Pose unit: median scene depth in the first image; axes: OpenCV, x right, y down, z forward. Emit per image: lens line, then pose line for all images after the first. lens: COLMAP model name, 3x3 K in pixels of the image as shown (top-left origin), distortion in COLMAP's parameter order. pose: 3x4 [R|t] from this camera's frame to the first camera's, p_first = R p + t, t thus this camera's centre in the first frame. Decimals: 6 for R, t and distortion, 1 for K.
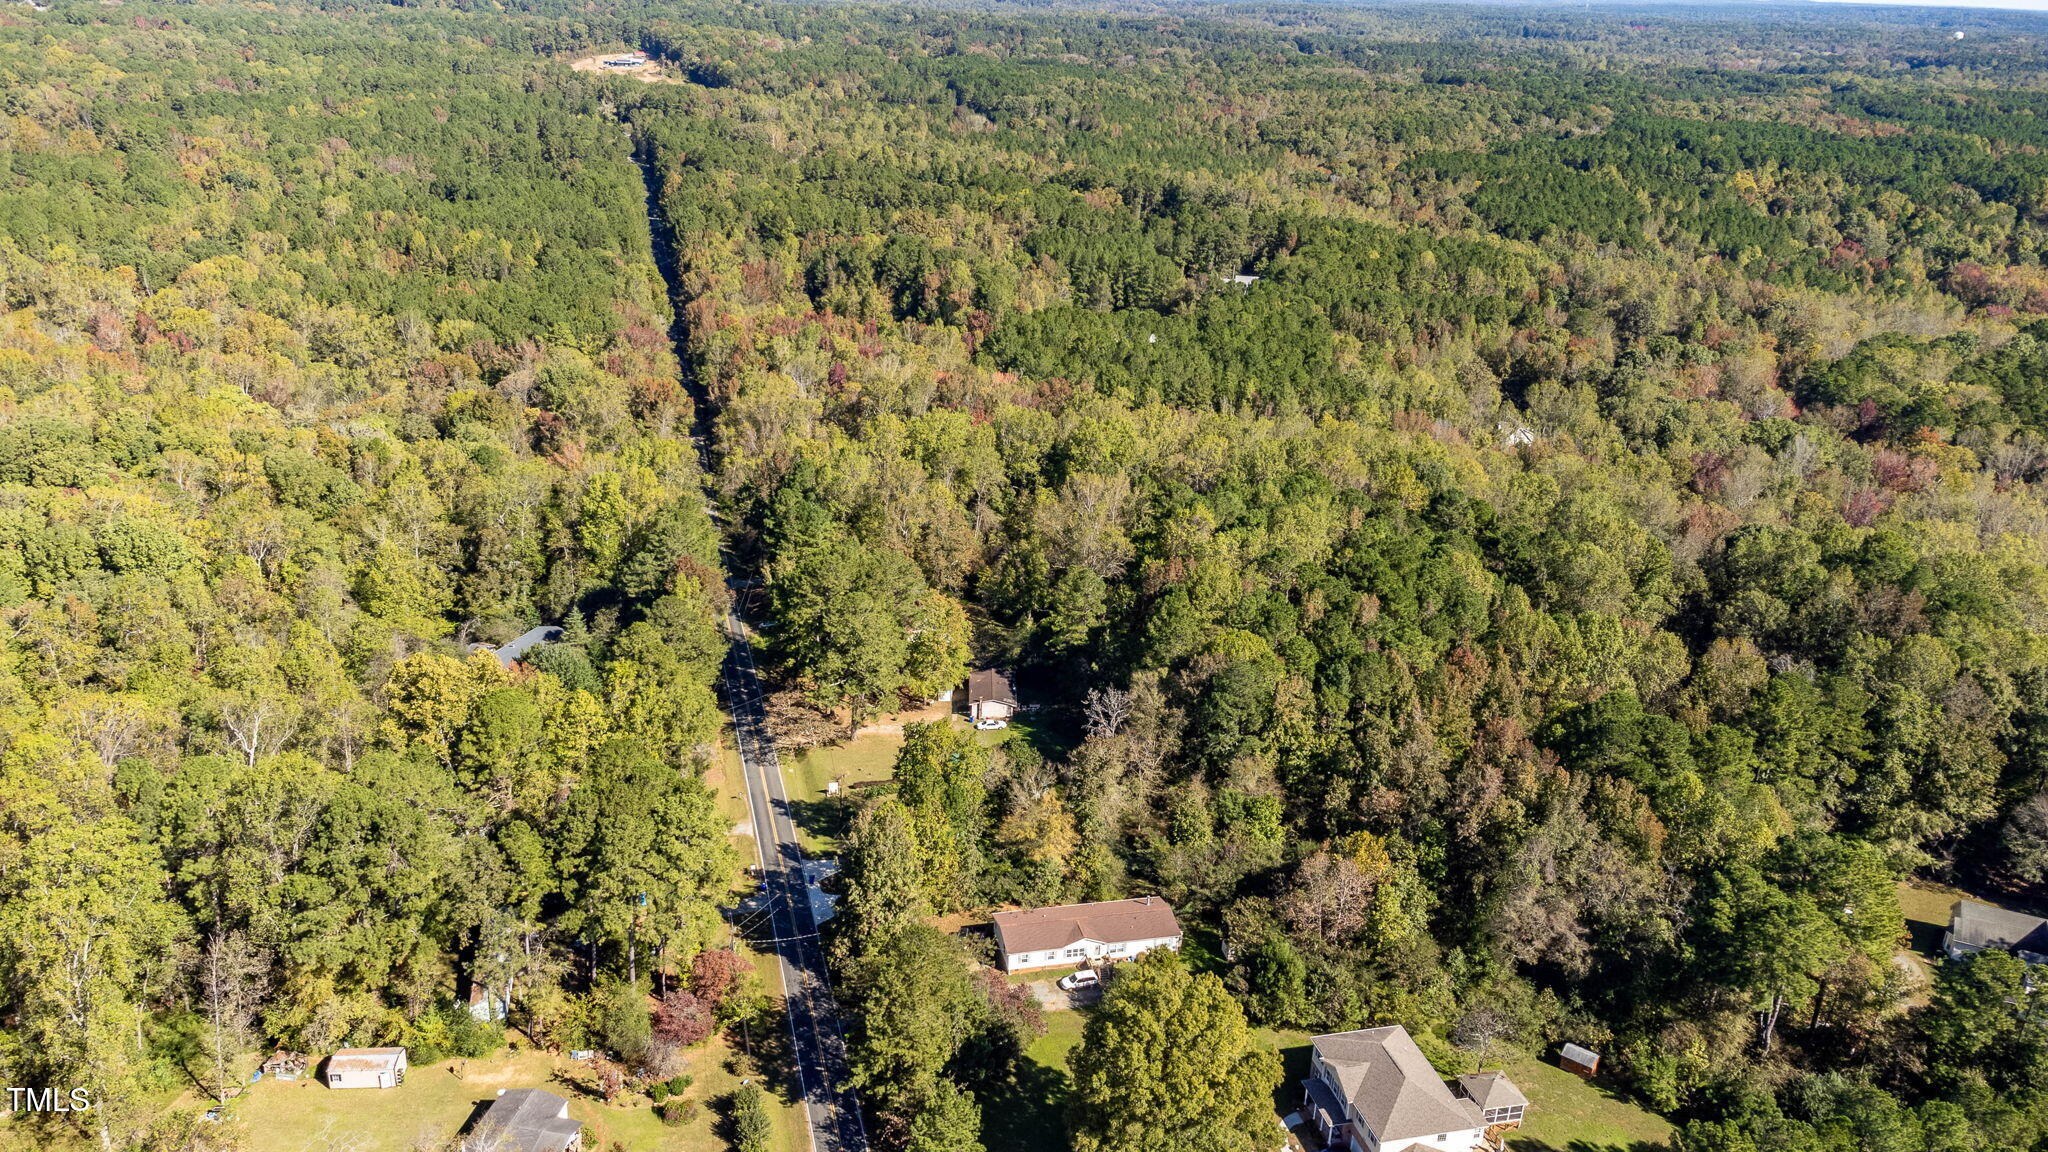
lens RADIAL K [[1614.2, 0, 1024.0], [0, 1614.2, 576.0], [0, 0, 1]] dist [0.037892, 0.044697]
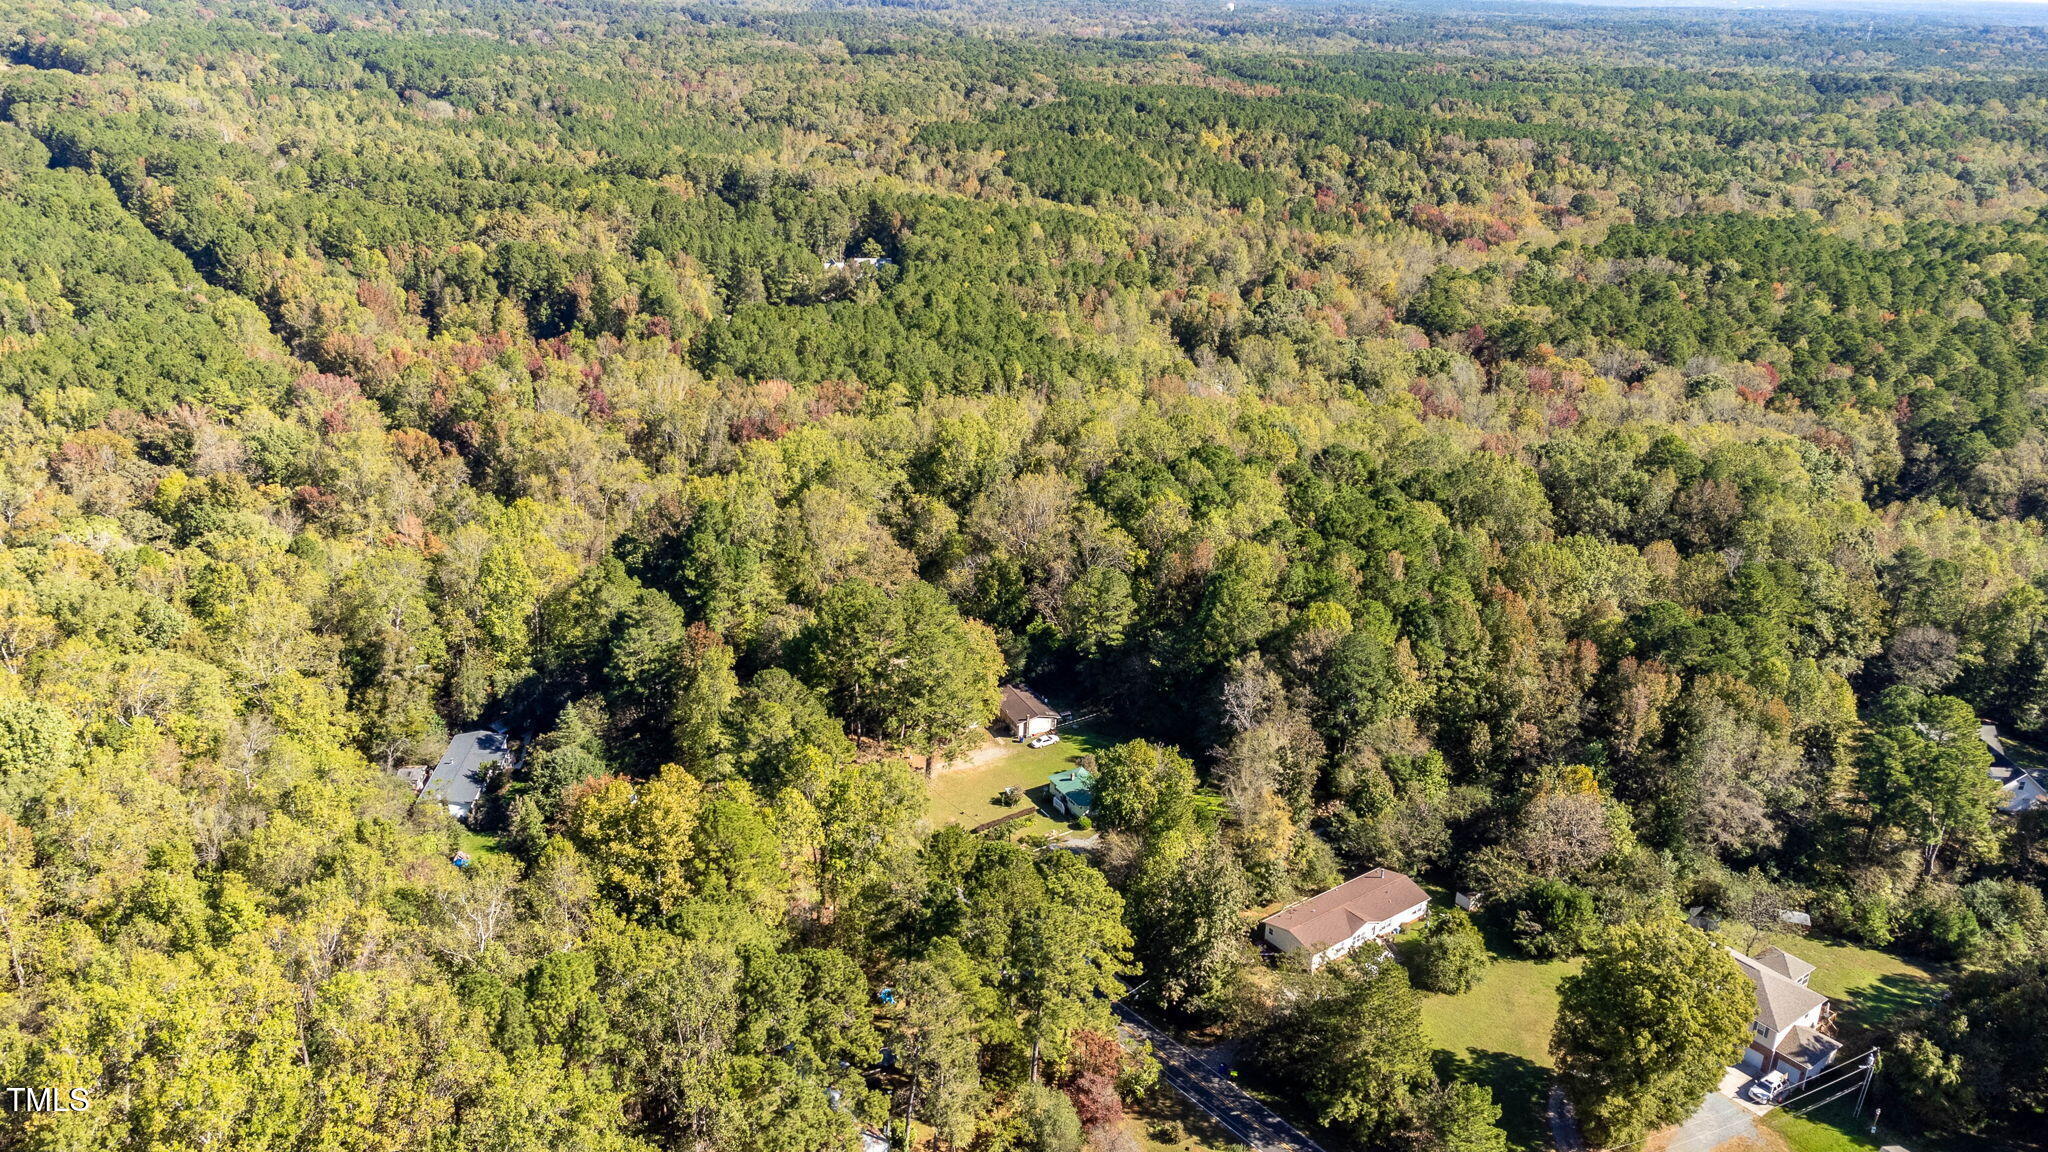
lens RADIAL K [[1593.0, 0, 1074.6], [0, 1593.0, 575.2], [0, 0, 1]] dist [0.066259, 0.002502]
pose [[0.906447, -0.156282, 0.392338, -0.232946], [0.147987, 0.987647, 0.051511, -0.034383], [-0.395541, 0.011369, 0.918378, 0.065185]]
